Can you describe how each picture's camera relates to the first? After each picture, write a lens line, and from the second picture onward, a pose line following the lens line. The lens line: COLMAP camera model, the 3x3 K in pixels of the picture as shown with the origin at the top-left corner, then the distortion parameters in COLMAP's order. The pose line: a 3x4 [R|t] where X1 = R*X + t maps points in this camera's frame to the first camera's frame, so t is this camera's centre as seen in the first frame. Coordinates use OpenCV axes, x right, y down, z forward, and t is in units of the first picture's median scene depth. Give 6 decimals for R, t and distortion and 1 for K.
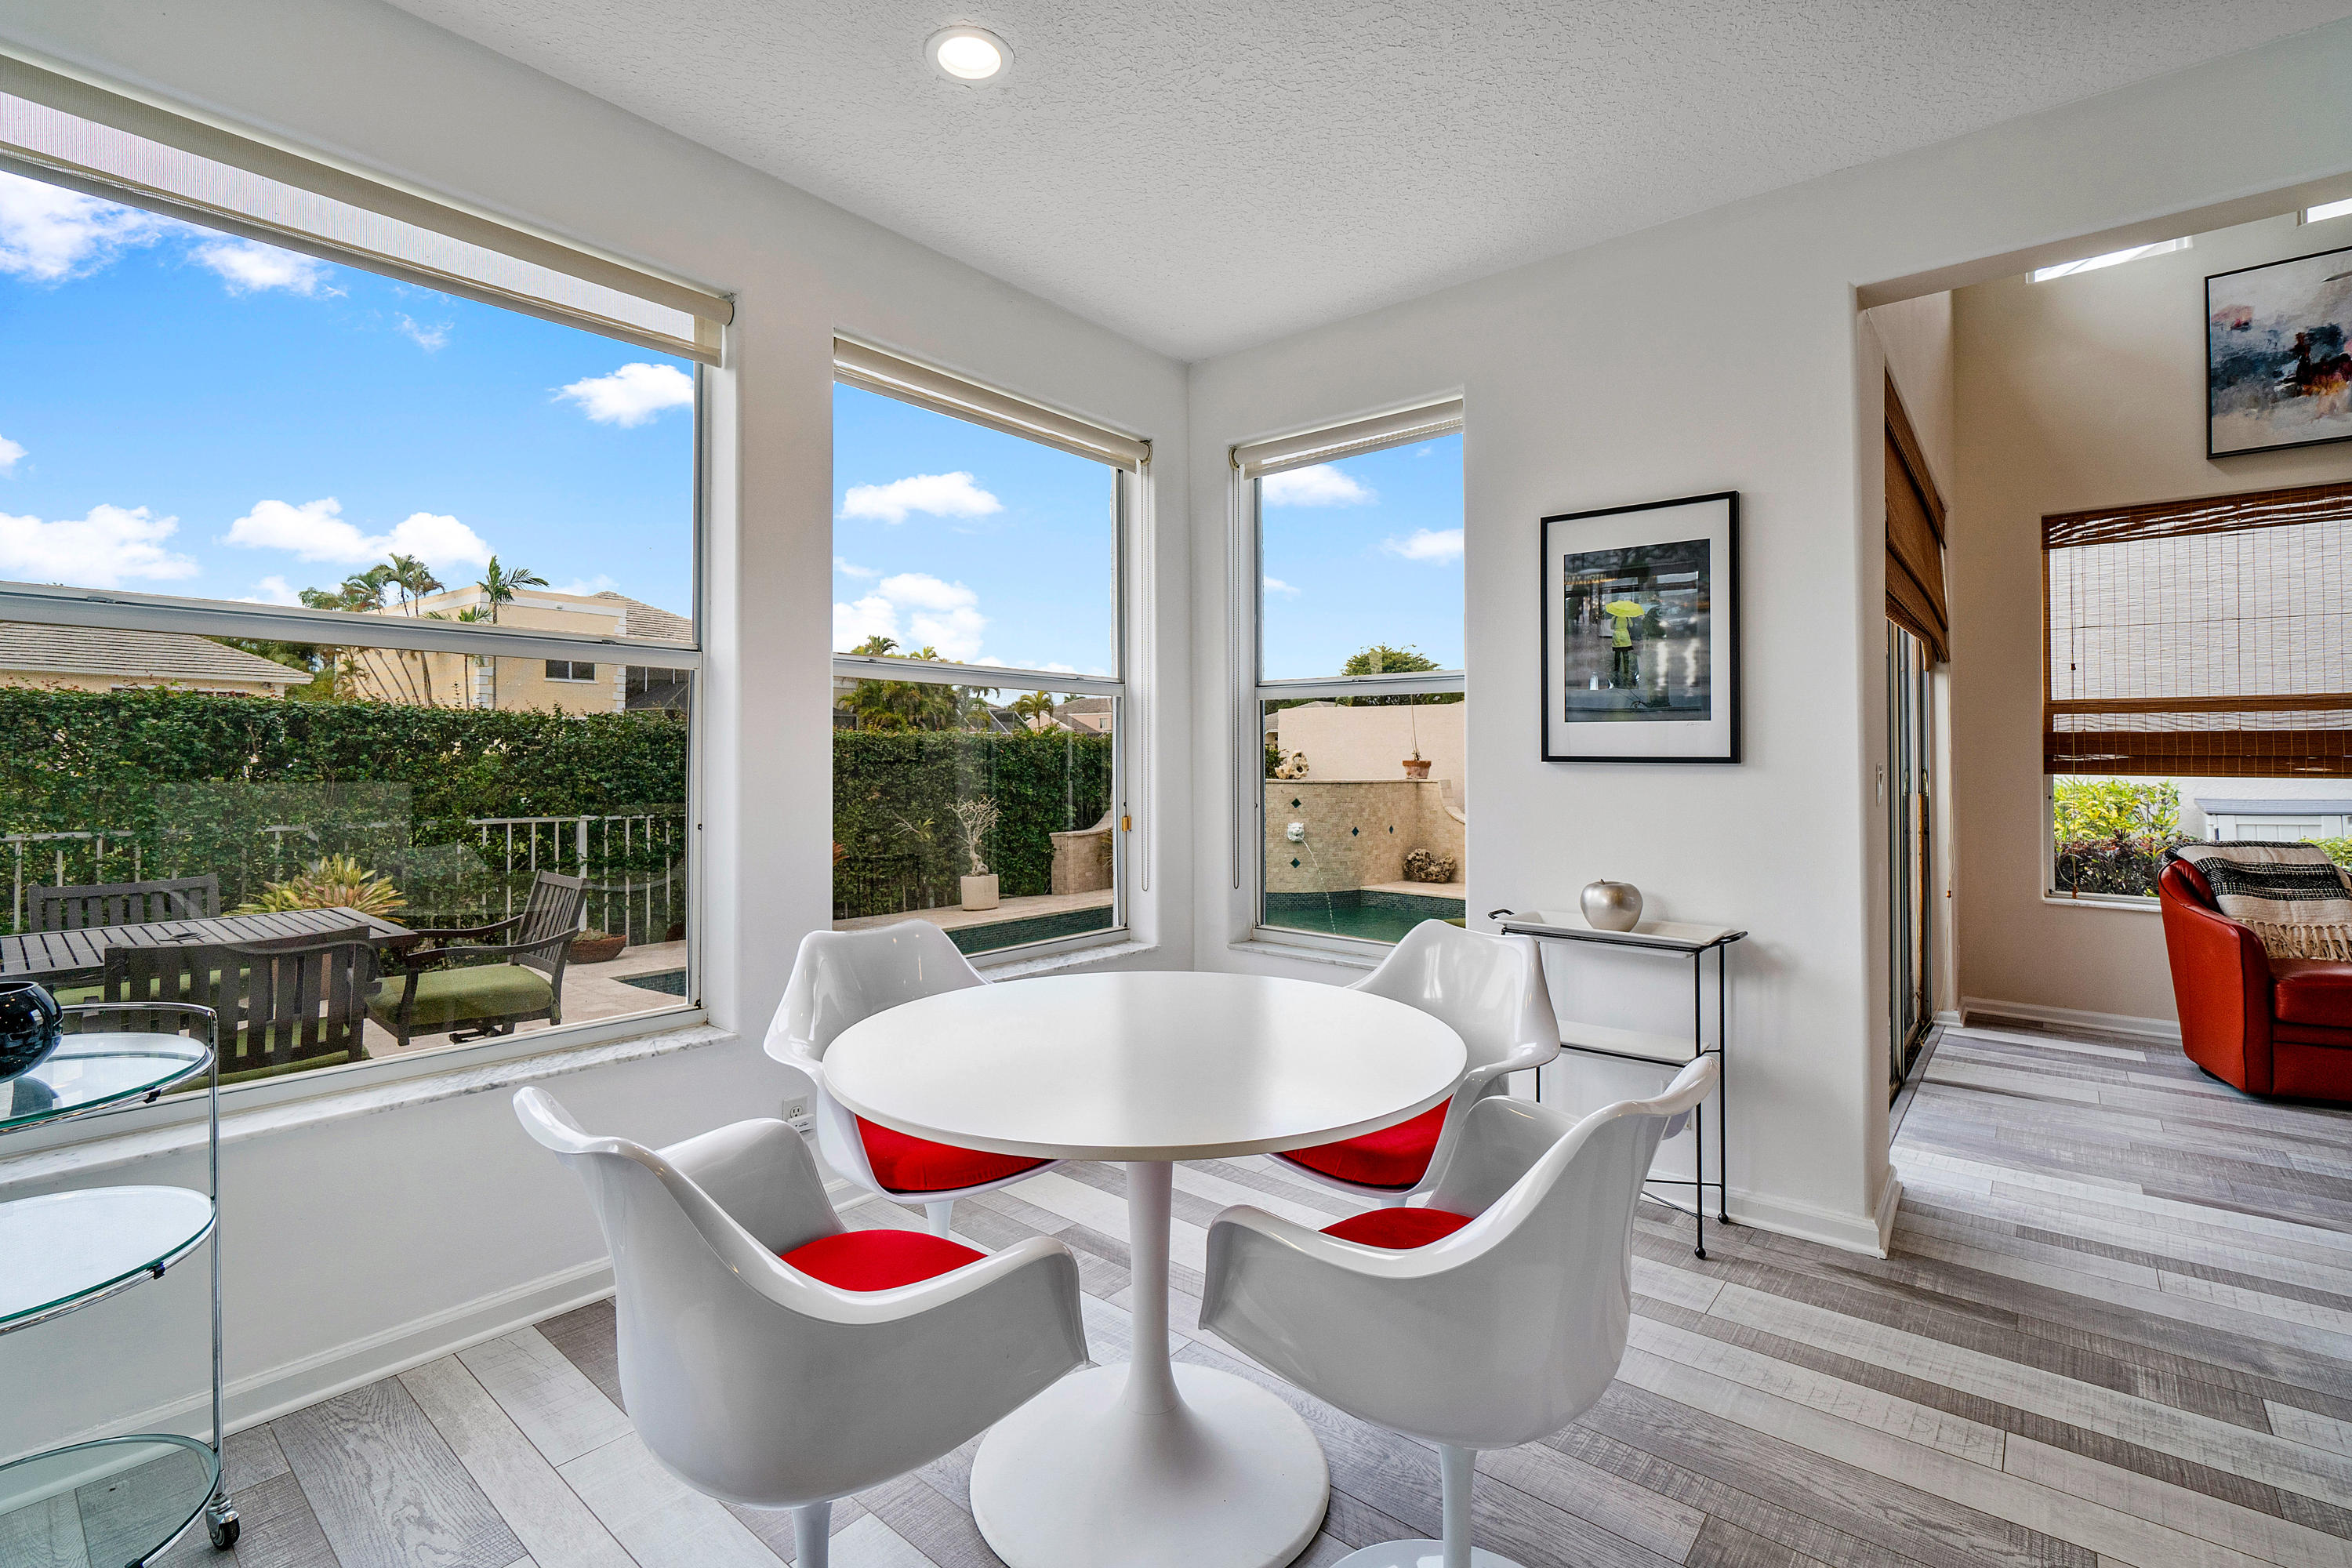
lens RADIAL K [[1053.1, 0, 1177.8], [0, 1053.1, 760.5], [0, 0, 1]] dist [-0.000036, 0.000266]
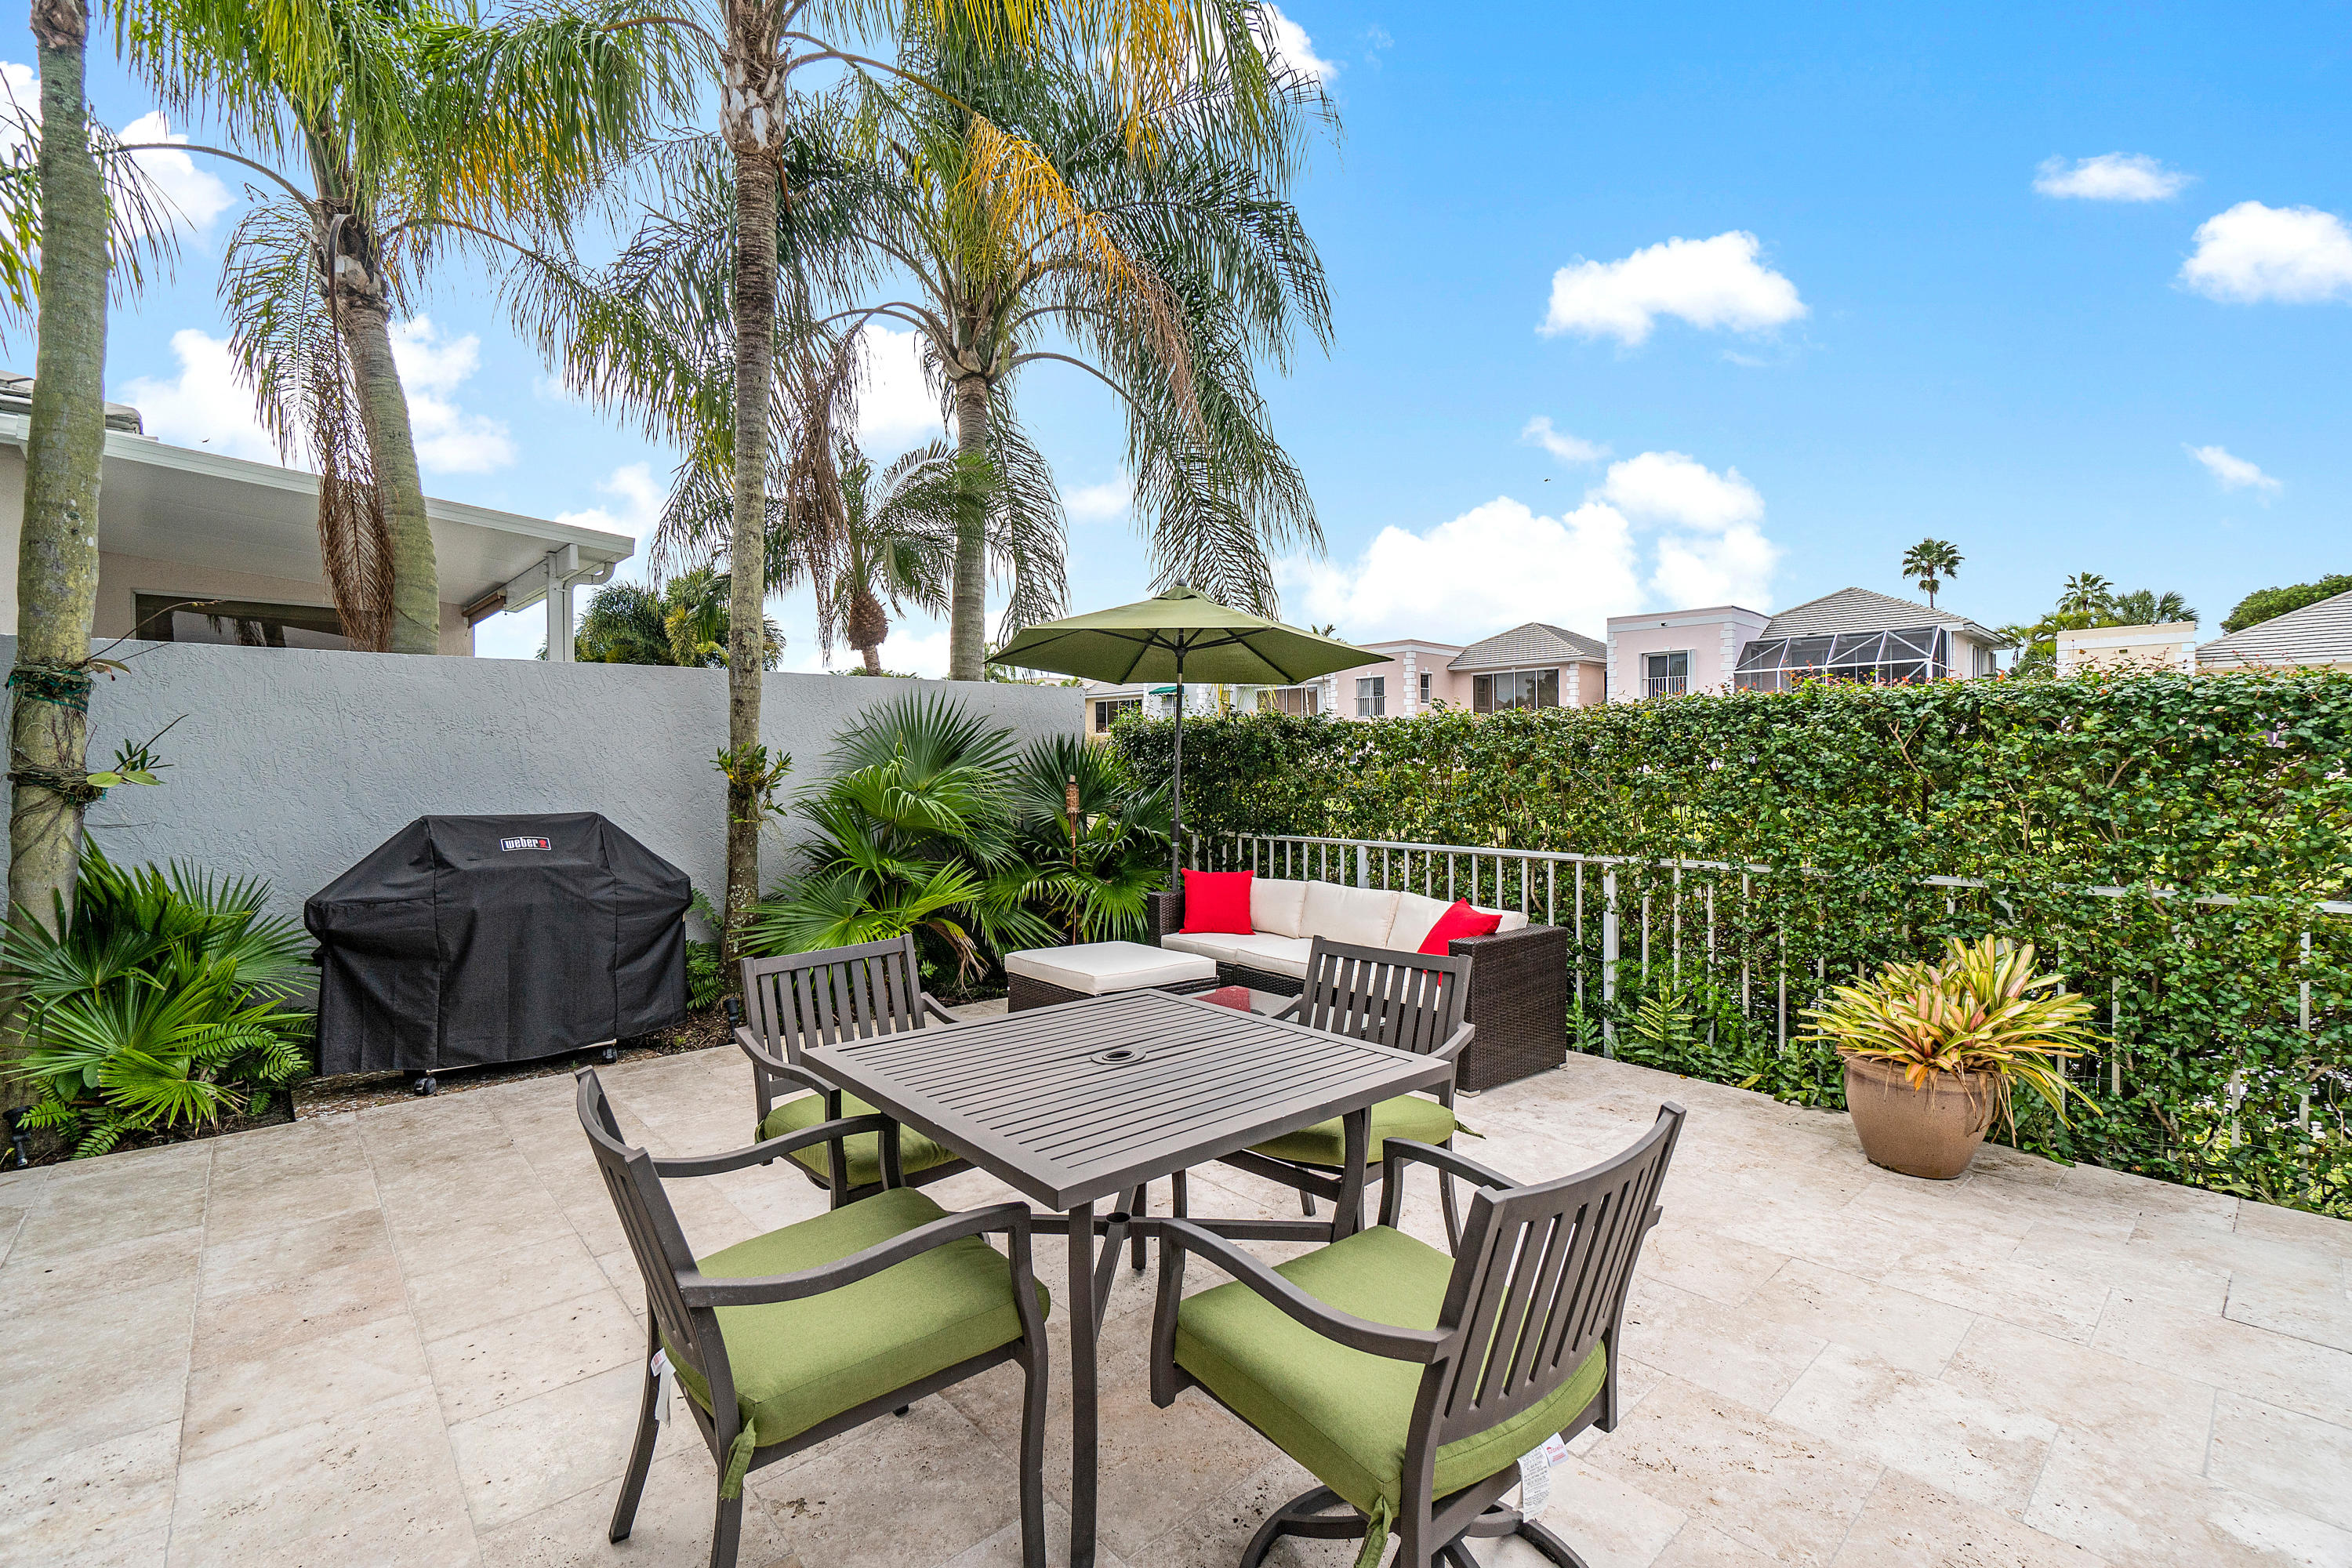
lens RADIAL K [[1029.6, 0, 1186.8], [0, 1029.6, 741.2], [0, 0, 1]] dist [0.012521, 0.000501]
pose [[-0.114099, -0.019184, -0.993284, -0.094821], [0.010759, 0.999731, -0.020544, -0.008742], [0.993411, -0.013031, -0.113862, 0.361431]]
